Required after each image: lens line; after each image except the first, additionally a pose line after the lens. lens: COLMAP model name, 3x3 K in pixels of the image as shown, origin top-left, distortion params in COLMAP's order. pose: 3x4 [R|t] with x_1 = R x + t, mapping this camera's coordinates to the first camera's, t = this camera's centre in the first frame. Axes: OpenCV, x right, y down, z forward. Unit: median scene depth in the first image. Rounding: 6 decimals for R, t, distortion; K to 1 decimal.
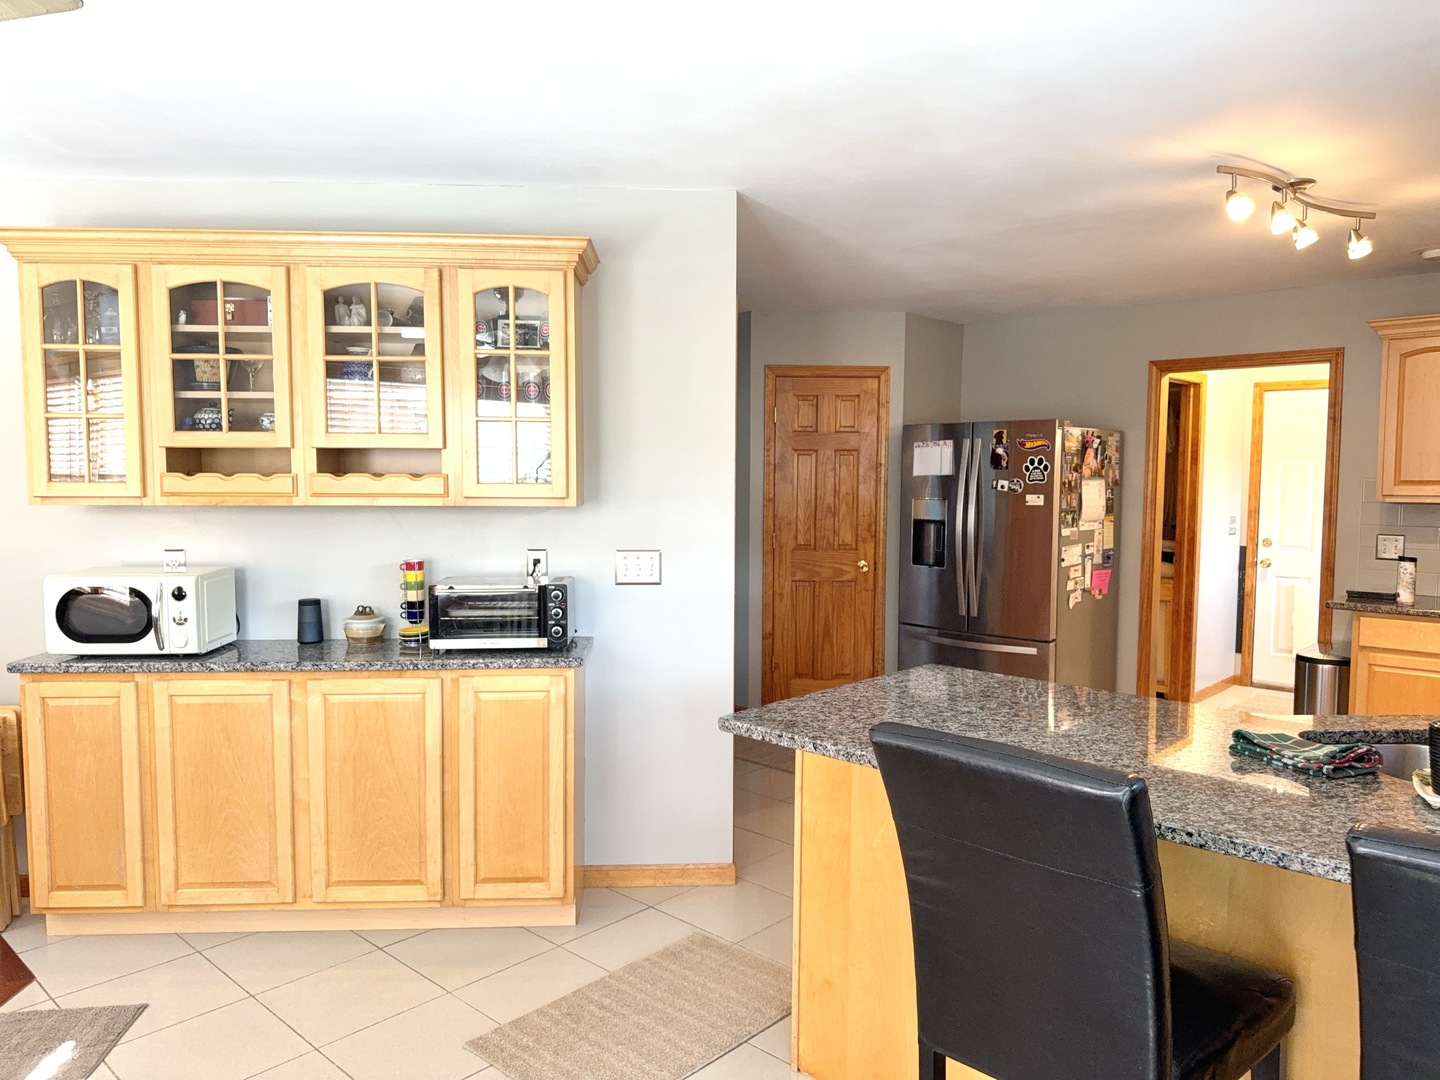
lens RADIAL K [[1020.0, 0, 720.1], [0, 1020.0, 547.6], [0, 0, 1]] dist [0.152848, -0.276019]
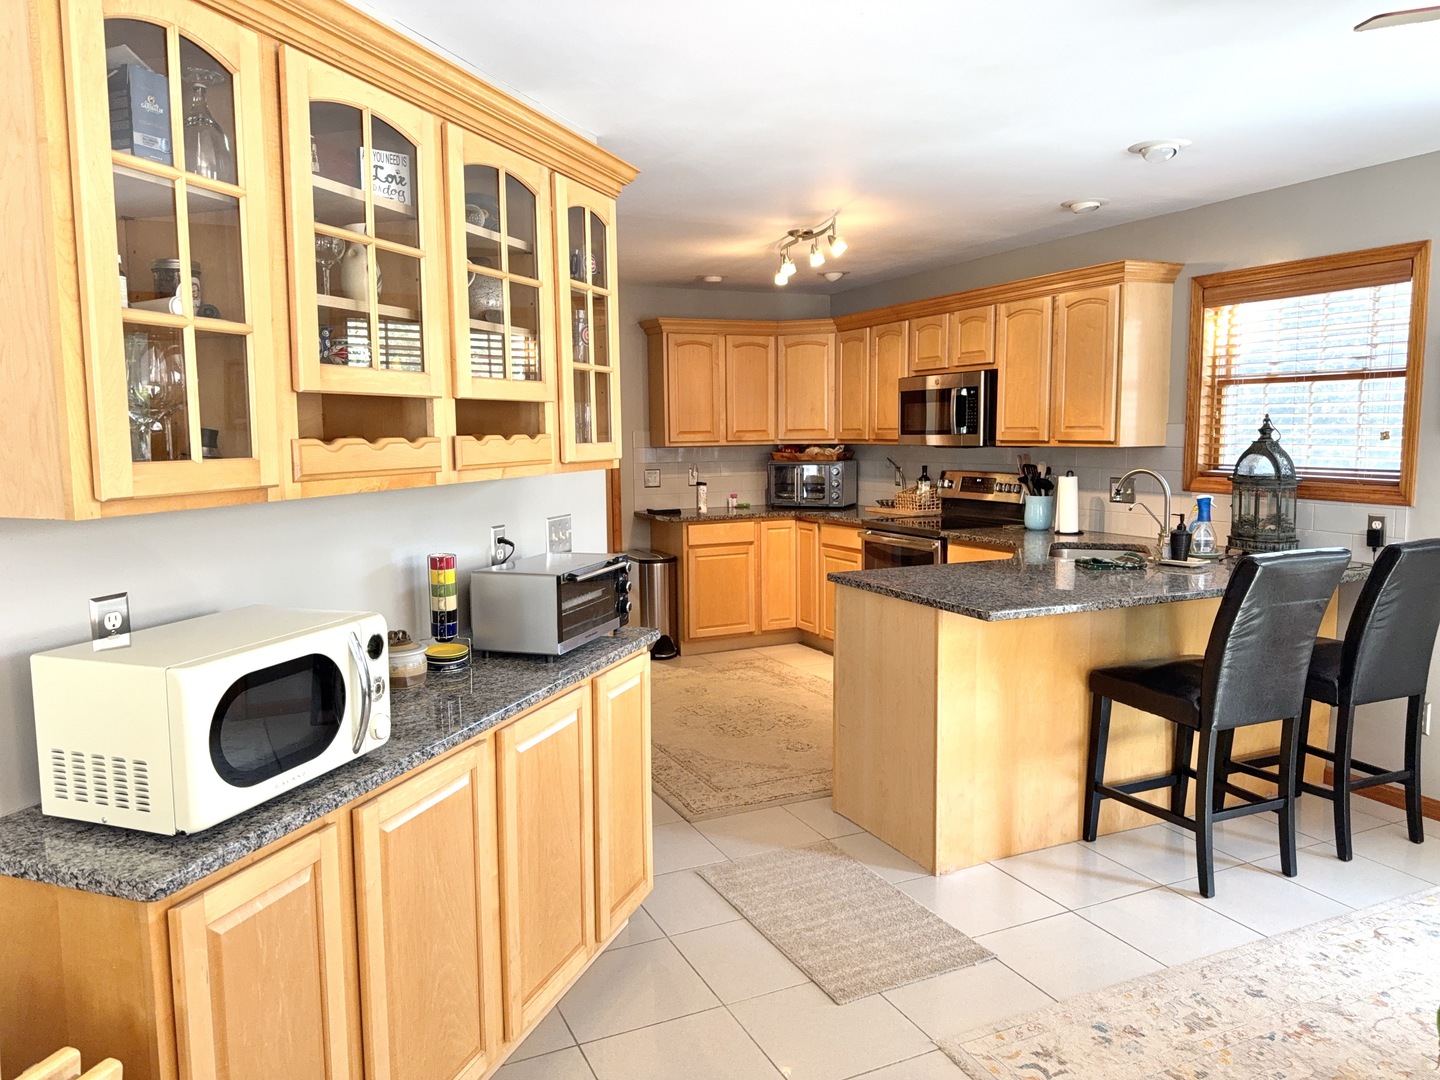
lens RADIAL K [[1020.0, 0, 720.1], [0, 1020.0, 547.6], [0, 0, 1]] dist [0.152848, -0.276019]
pose [[0.369617, -0.119055, 0.921526, -0.959905], [0.081638, 0.992083, 0.095426, -0.049247], [-0.925591, 0.039961, 0.376410, 0.588224]]
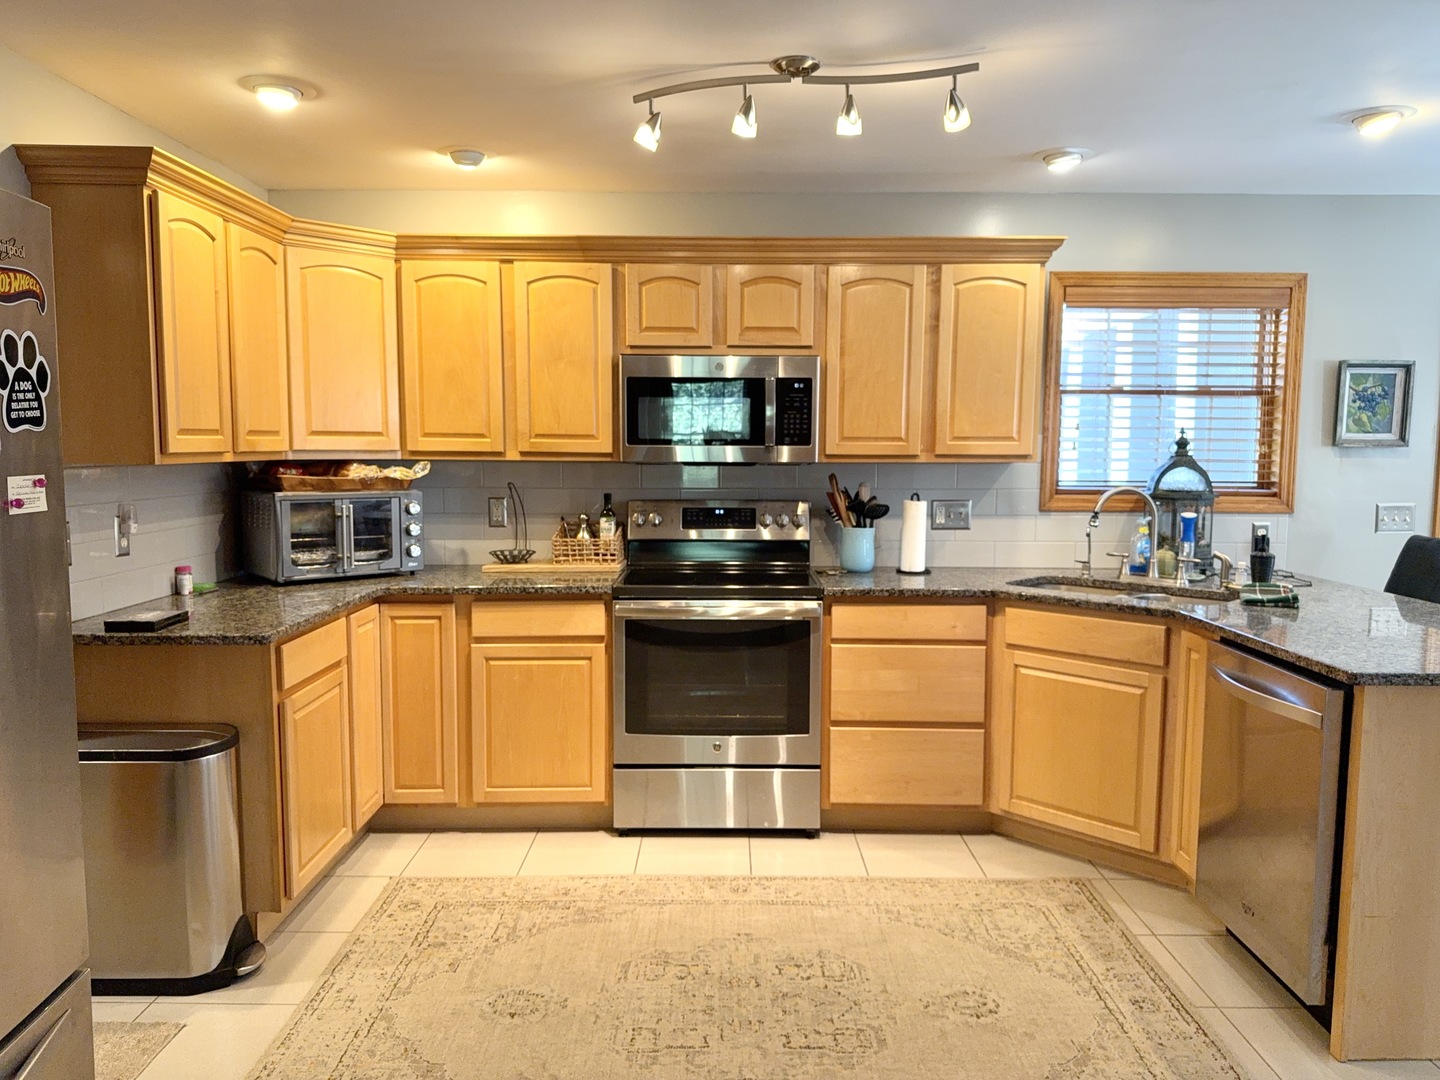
lens RADIAL K [[1020.0, 0, 720.1], [0, 1020.0, 547.6], [0, 0, 1]] dist [0.152848, -0.276019]
pose [[-0.677636, -0.084254, 0.730555, -0.042224], [0.044685, 0.986862, 0.155262, -0.109743], [-0.734039, 0.137856, -0.664969, 1.693480]]
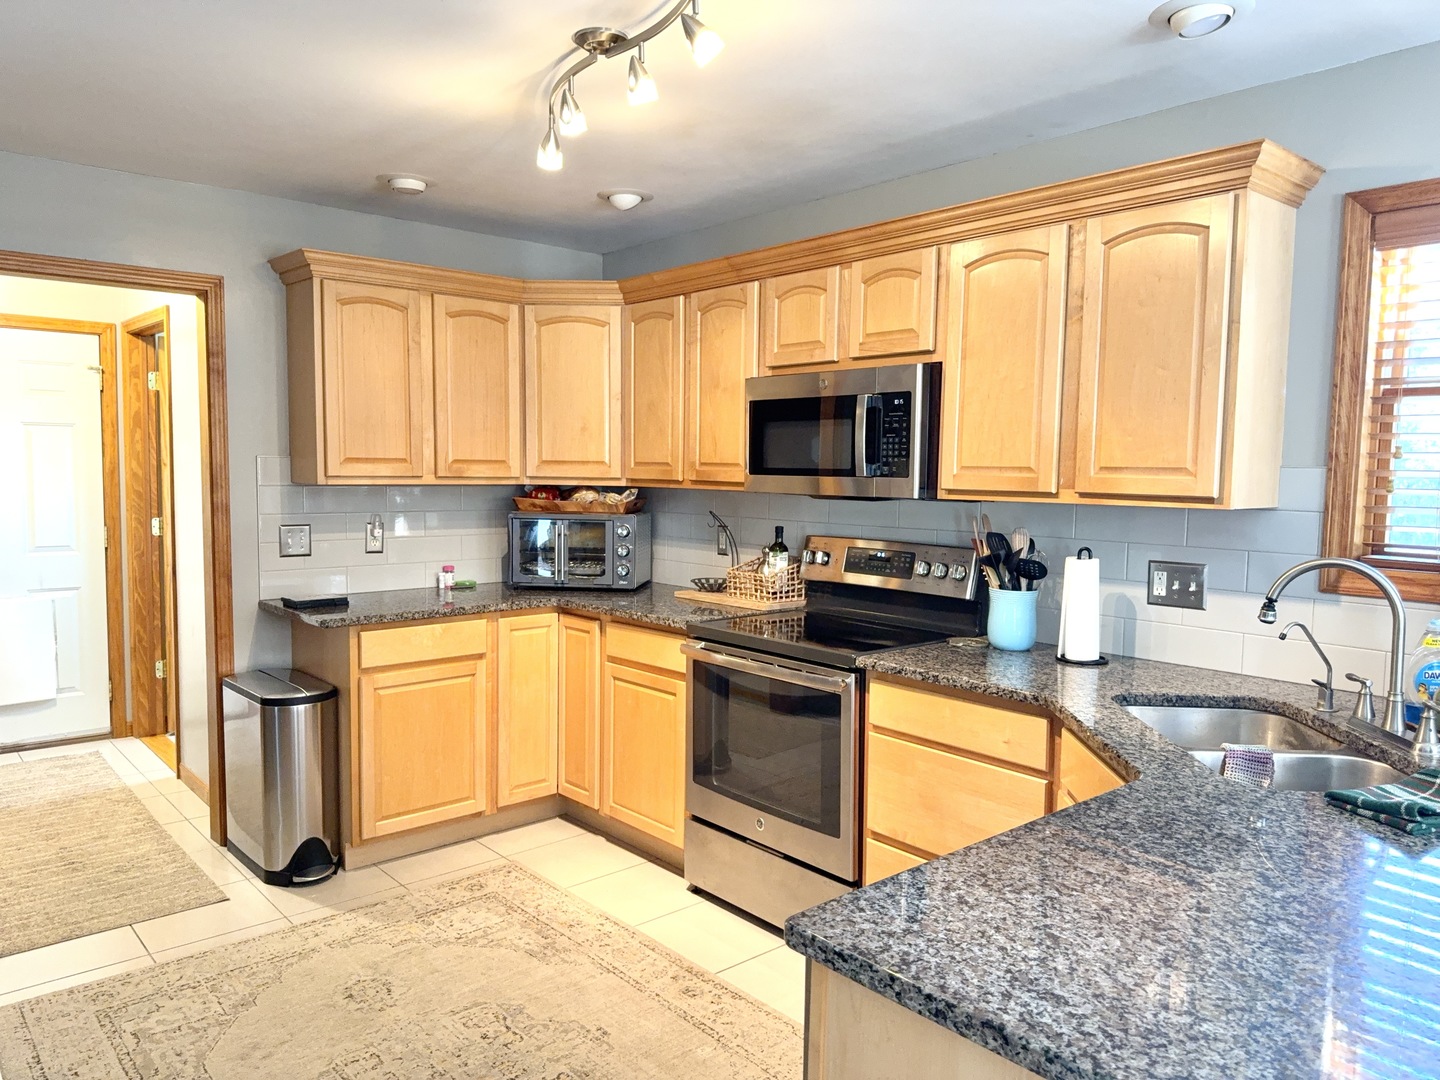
lens RADIAL K [[1030.1, 0, 720.0], [0, 1030.1, 540.0], [0, 0, 1]] dist [0.148456, -0.193714]
pose [[0.100683, -0.079563, 0.991732, -0.192347], [0.062336, 0.995343, 0.073524, -0.061300], [-0.992964, 0.054418, 0.105174, 0.896044]]
